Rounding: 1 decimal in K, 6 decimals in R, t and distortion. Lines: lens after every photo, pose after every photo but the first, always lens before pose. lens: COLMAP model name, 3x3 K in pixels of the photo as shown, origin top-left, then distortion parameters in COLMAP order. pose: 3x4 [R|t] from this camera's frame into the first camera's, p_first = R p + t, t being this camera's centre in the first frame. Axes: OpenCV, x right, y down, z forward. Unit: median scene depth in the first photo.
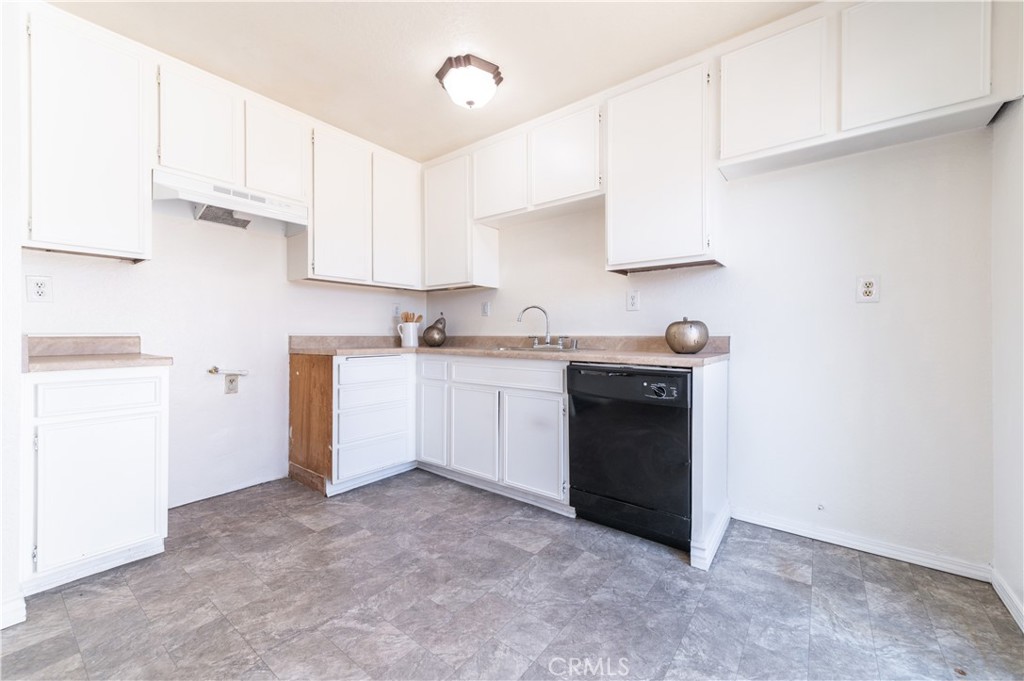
lens RADIAL K [[401.7, 0, 507.8], [0, 401.7, 335.5], [0, 0, 1]] dist [0.011994, -0.001823]
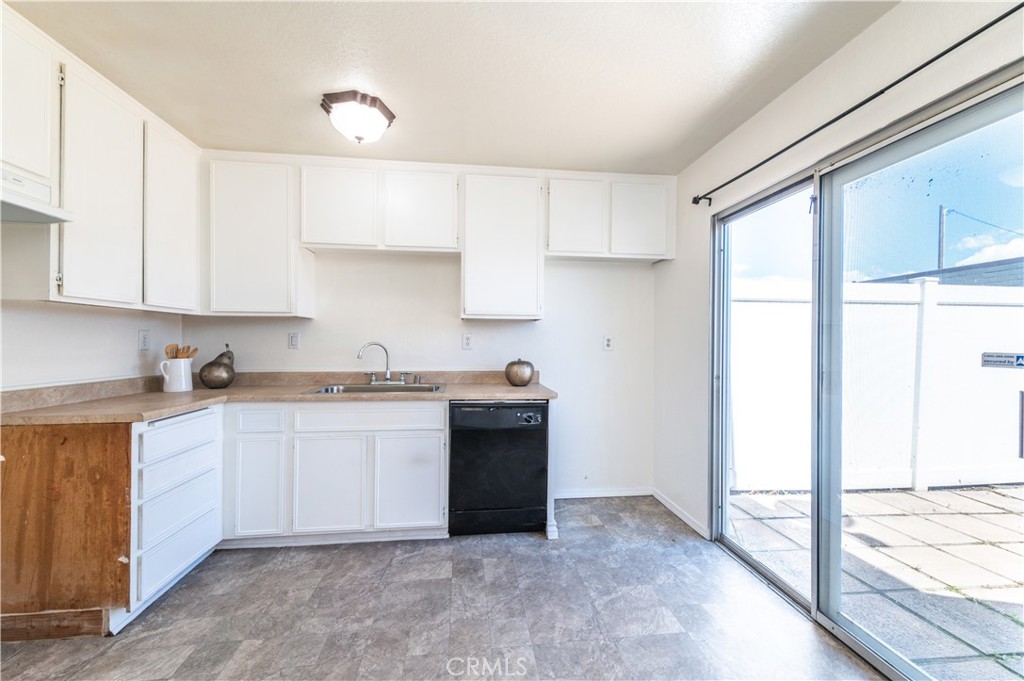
lens RADIAL K [[406.9, 0, 508.4], [0, 406.9, 341.5], [0, 0, 1]] dist [0.007511, -0.001268]
pose [[0.709001, 0.003623, 0.705198, -0.522525], [-0.004089, 0.999991, -0.001026, -0.097854], [-0.705195, -0.002156, 0.709010, 0.067844]]
